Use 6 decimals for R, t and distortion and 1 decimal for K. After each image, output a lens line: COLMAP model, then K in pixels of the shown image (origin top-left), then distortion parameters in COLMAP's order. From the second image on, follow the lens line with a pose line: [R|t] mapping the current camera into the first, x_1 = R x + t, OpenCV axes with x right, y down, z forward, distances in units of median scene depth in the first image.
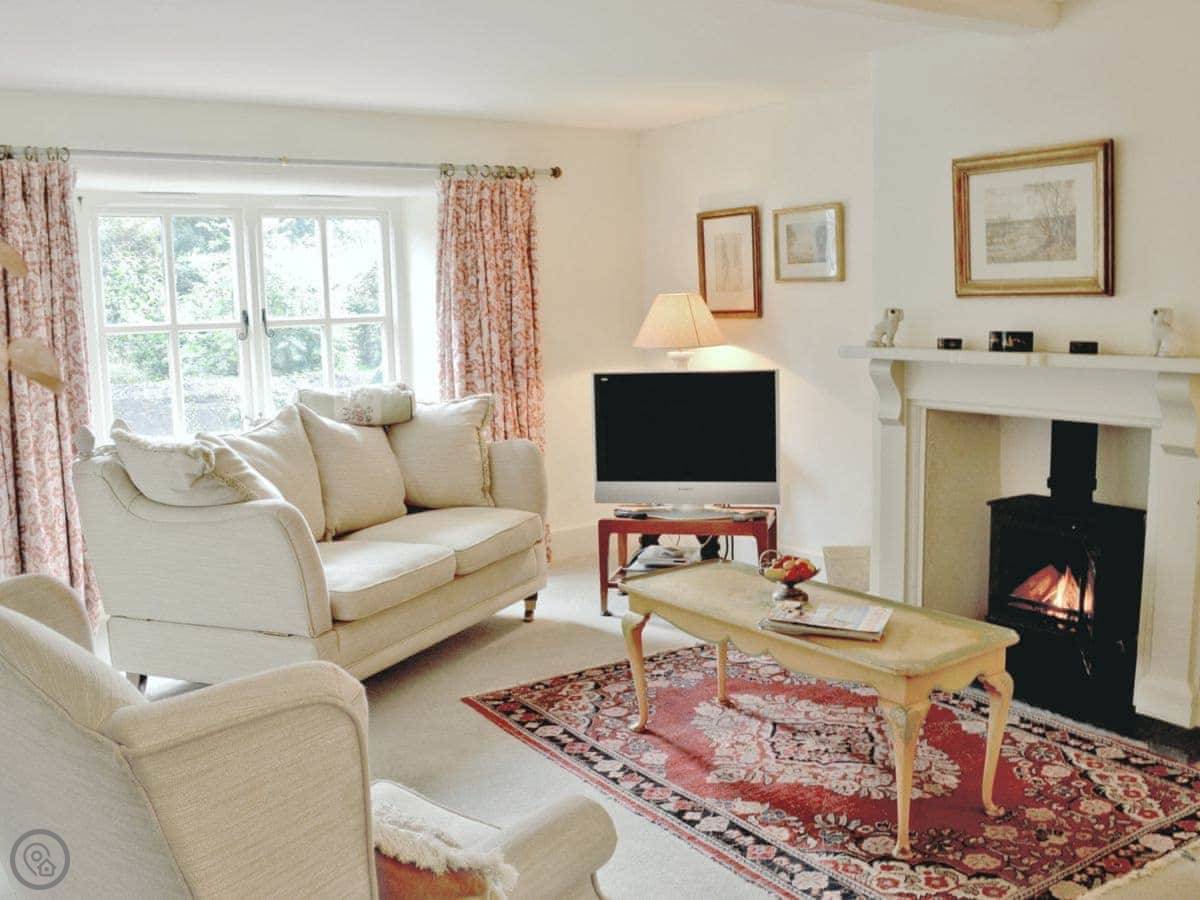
lens RADIAL K [[1117.4, 0, 617.6], [0, 1117.4, 451.9], [0, 0, 1]] dist [-0.067117, -0.001347]
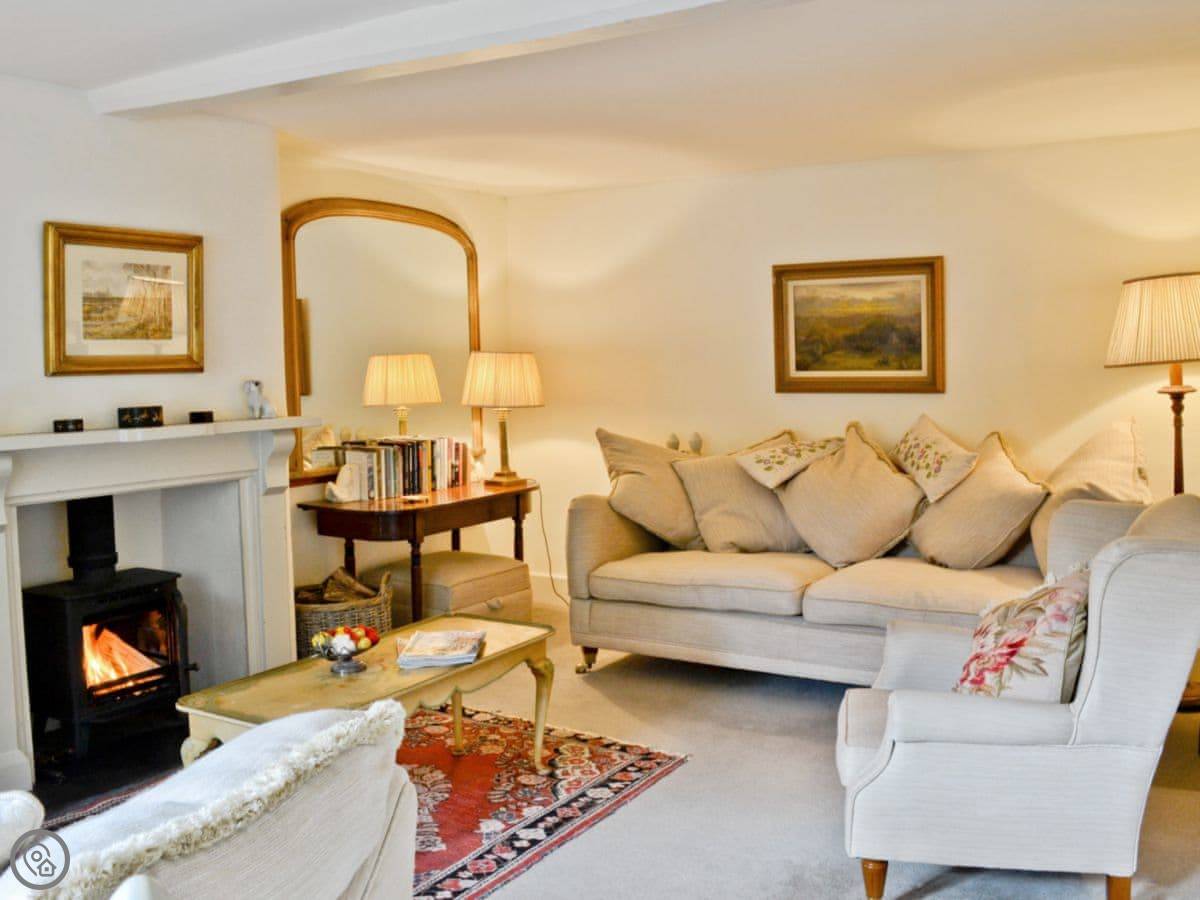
lens RADIAL K [[1117.4, 0, 617.6], [0, 1117.4, 451.9], [0, 0, 1]] dist [-0.067117, -0.001347]
pose [[-0.401753, -0.048086, 0.914485, -0.810187], [0.144263, 0.982828, 0.115057, -0.133561], [-0.904313, 0.178151, -0.387917, 1.101281]]
